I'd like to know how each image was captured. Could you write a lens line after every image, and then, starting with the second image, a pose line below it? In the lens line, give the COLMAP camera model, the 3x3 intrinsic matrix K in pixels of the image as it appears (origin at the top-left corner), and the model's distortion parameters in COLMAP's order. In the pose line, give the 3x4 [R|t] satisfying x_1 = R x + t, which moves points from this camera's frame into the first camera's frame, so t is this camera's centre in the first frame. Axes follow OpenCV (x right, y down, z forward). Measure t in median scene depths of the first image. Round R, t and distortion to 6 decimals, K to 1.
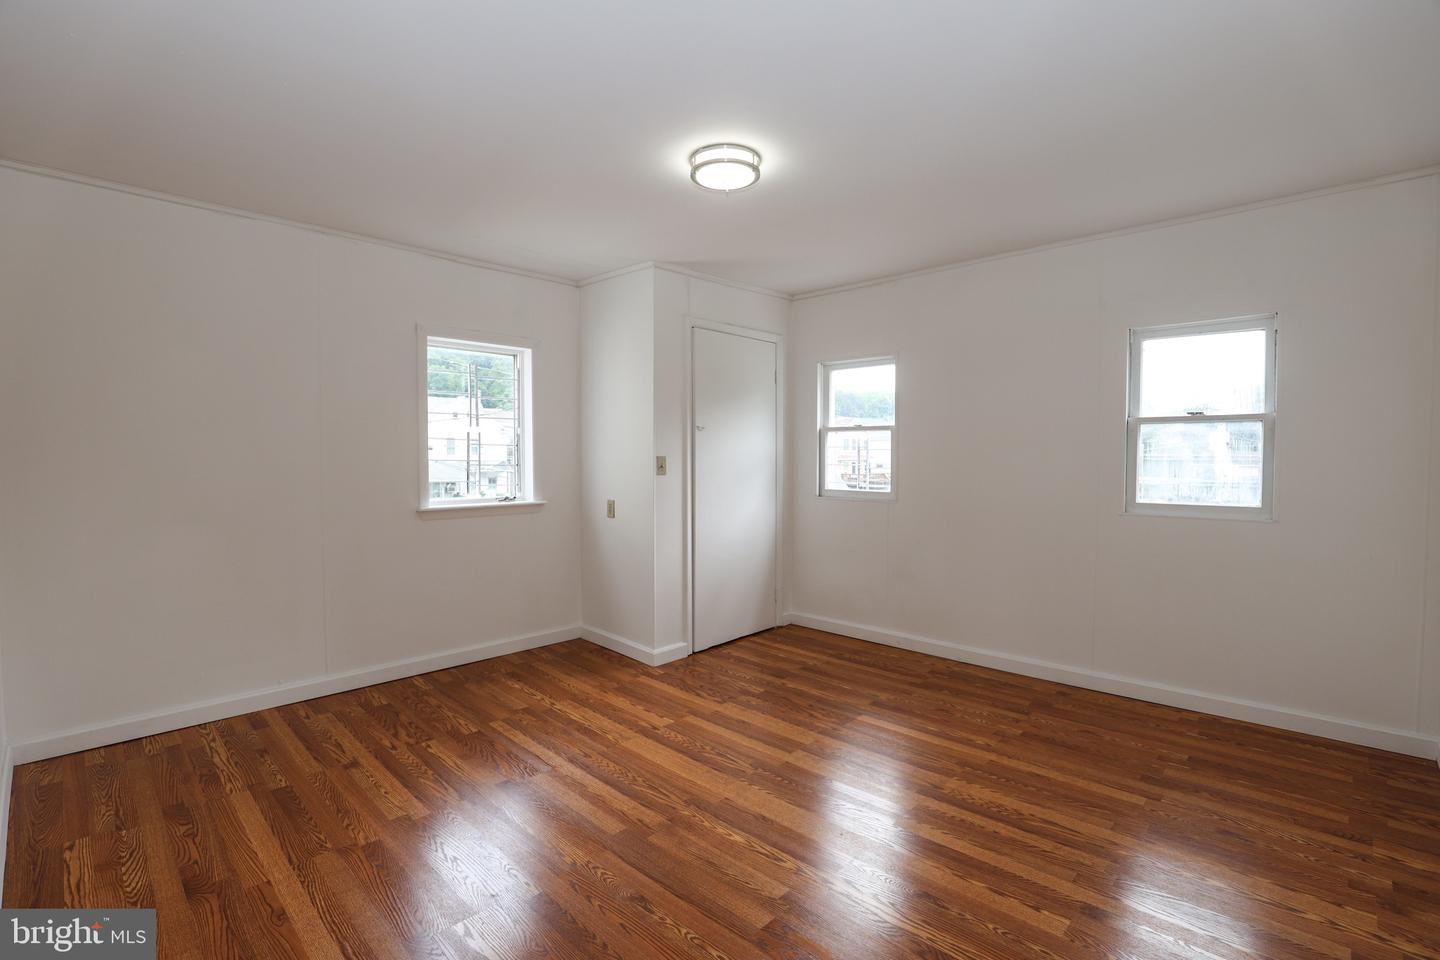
lens RADIAL K [[653.0, 0, 725.3], [0, 653.0, 468.8], [0, 0, 1]] dist [-0.035561, 0.000323]
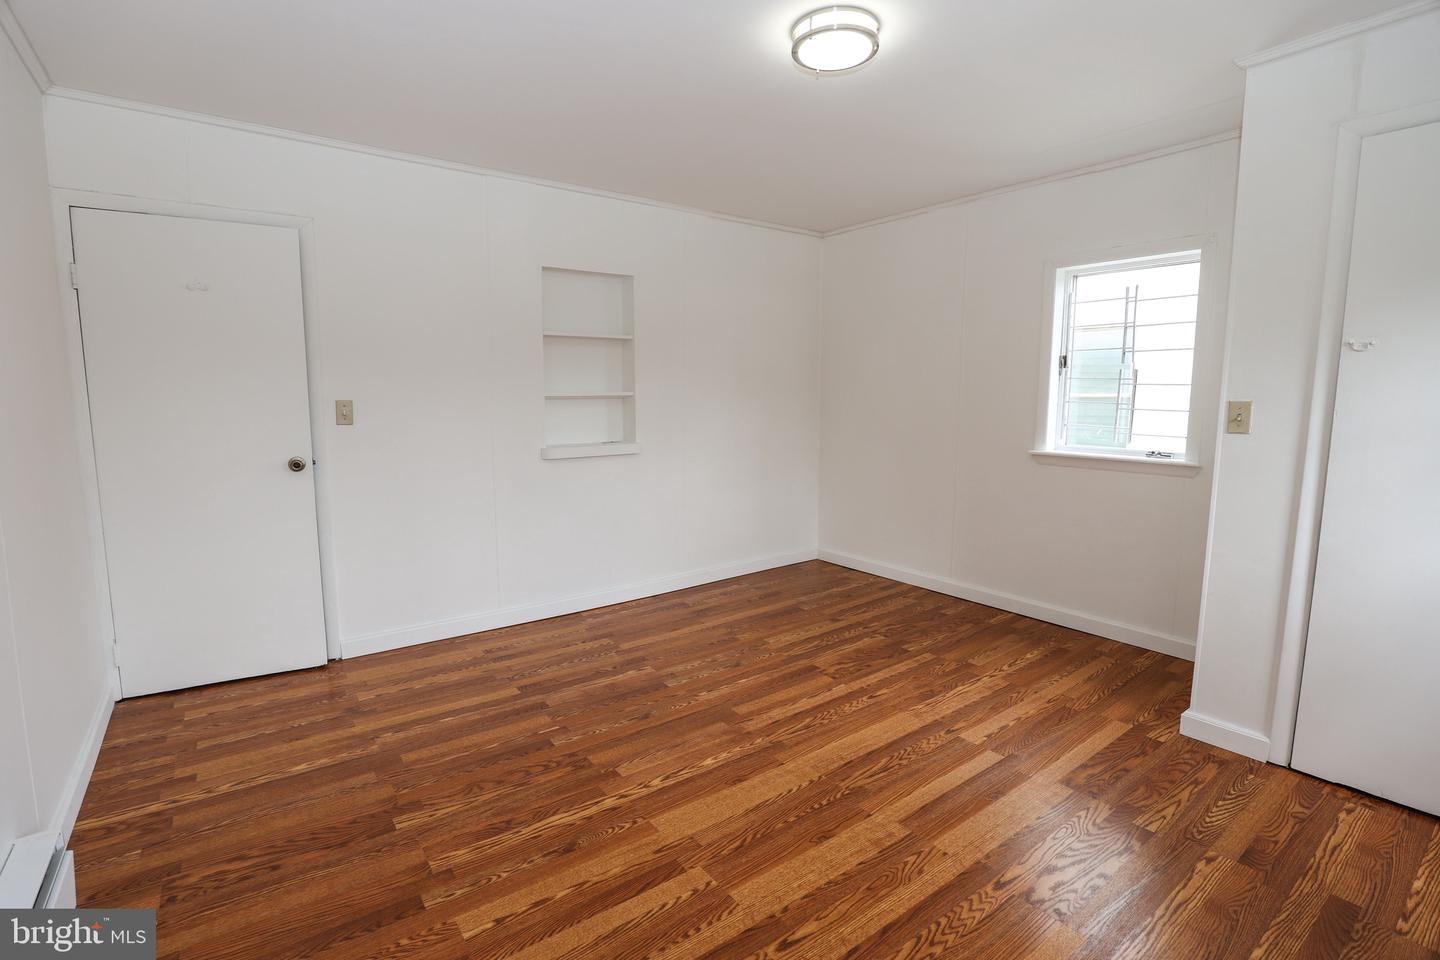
lens RADIAL K [[685.0, 0, 720.0], [0, 685.0, 480.0], [0, 0, 1]] dist [-0.030659, 0.000710]
pose [[-0.172212, 0.124152, -0.977205, 0.742408], [-0.020741, 0.991349, 0.129604, -0.023448], [0.984842, 0.042588, -0.168147, 0.836565]]
